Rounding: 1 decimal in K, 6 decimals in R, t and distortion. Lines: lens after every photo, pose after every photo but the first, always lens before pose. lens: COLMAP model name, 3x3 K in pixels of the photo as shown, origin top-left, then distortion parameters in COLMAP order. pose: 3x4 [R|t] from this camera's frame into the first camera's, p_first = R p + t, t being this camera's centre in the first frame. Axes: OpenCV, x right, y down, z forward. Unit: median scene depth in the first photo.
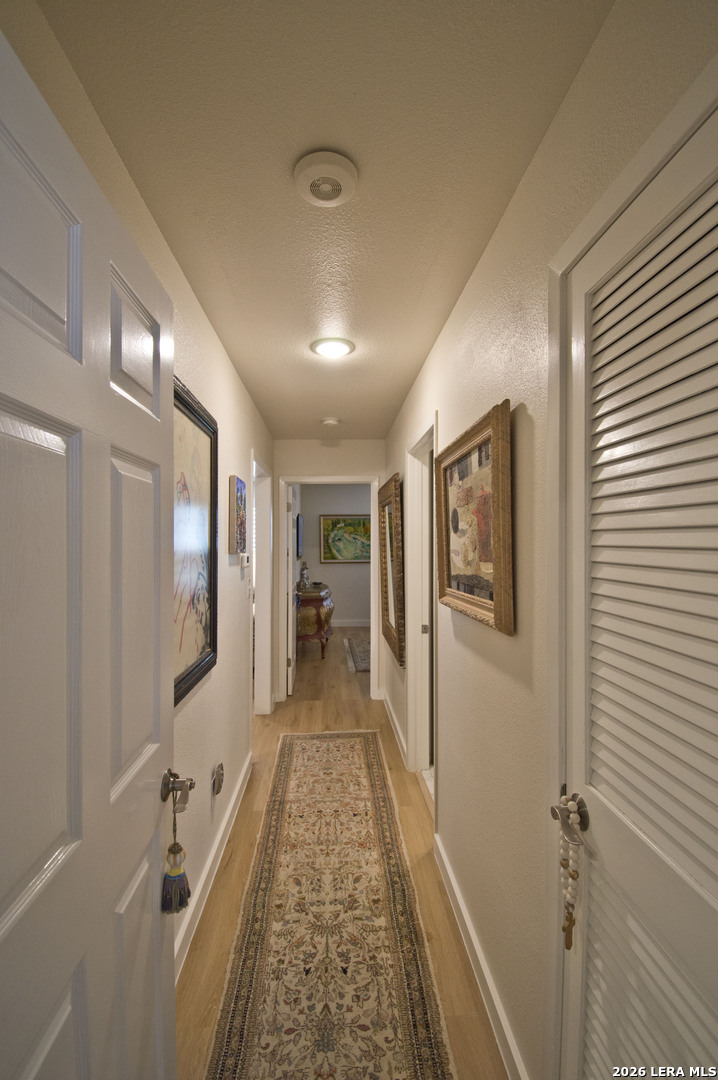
lens RADIAL K [[482.8, 0, 359.0], [0, 482.8, 540.0], [0, 0, 1]] dist [0.024061, -0.028687]
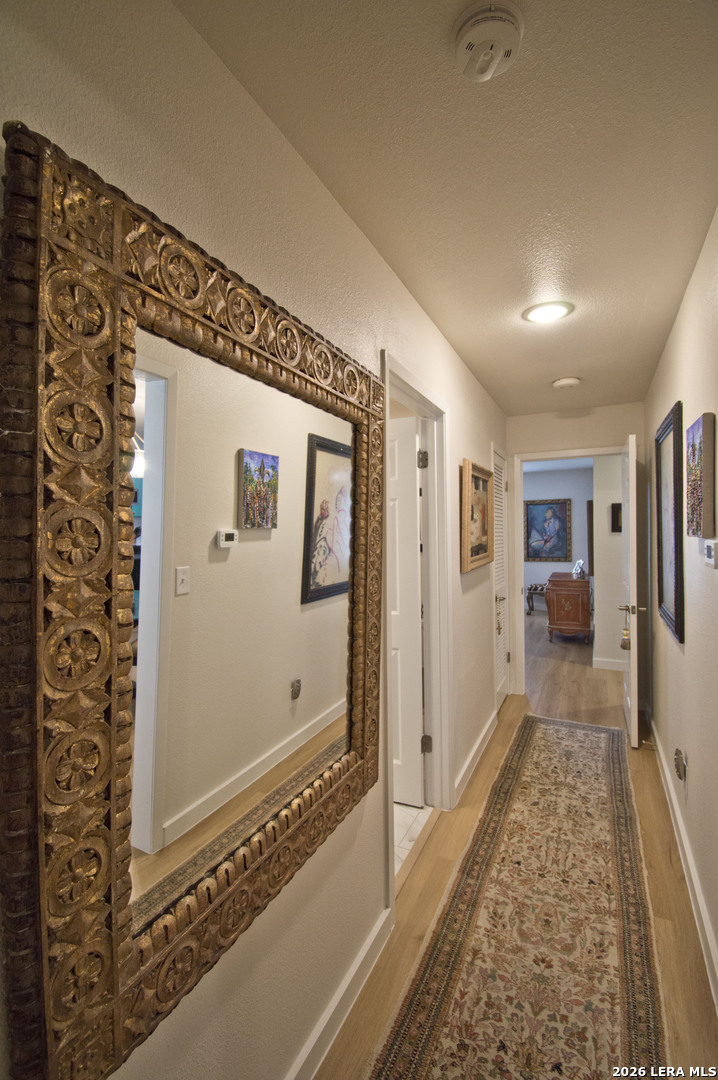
lens RADIAL K [[482.8, 0, 359.0], [0, 482.8, 540.0], [0, 0, 1]] dist [0.024061, -0.028687]
pose [[-0.871561, 0.003918, 0.490271, -0.185423], [0.009942, 0.999904, 0.009684, 0.024104], [-0.490186, 0.013314, -0.871516, 1.939618]]
